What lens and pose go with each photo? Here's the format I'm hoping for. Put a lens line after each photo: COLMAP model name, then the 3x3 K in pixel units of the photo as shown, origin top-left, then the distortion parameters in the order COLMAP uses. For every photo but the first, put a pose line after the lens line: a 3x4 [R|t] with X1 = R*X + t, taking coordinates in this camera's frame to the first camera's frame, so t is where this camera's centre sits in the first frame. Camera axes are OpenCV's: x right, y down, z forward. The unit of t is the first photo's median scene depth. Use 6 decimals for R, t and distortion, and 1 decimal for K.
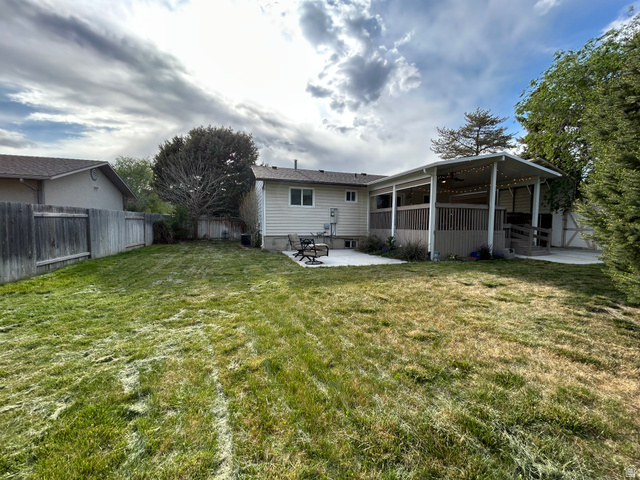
lens RADIAL K [[259.6, 0, 321.5], [0, 259.6, 239.6], [0, 0, 1]] dist [-0.001923, 0.002128]
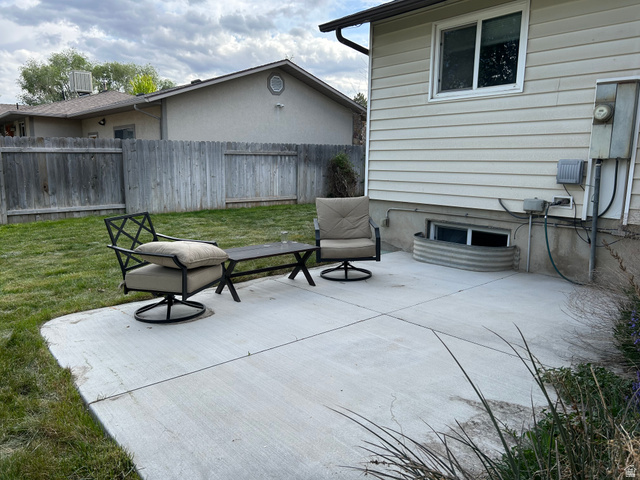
lens RADIAL K [[482.6, 0, 316.0], [0, 482.6, 240.1], [0, 0, 1]] dist [0.044871, -0.065096]
pose [[0.357849, 0.145330, -0.922401, 0.360551], [-0.058748, 0.989361, 0.133089, -0.043112], [0.931930, 0.006563, 0.362579, 0.748257]]
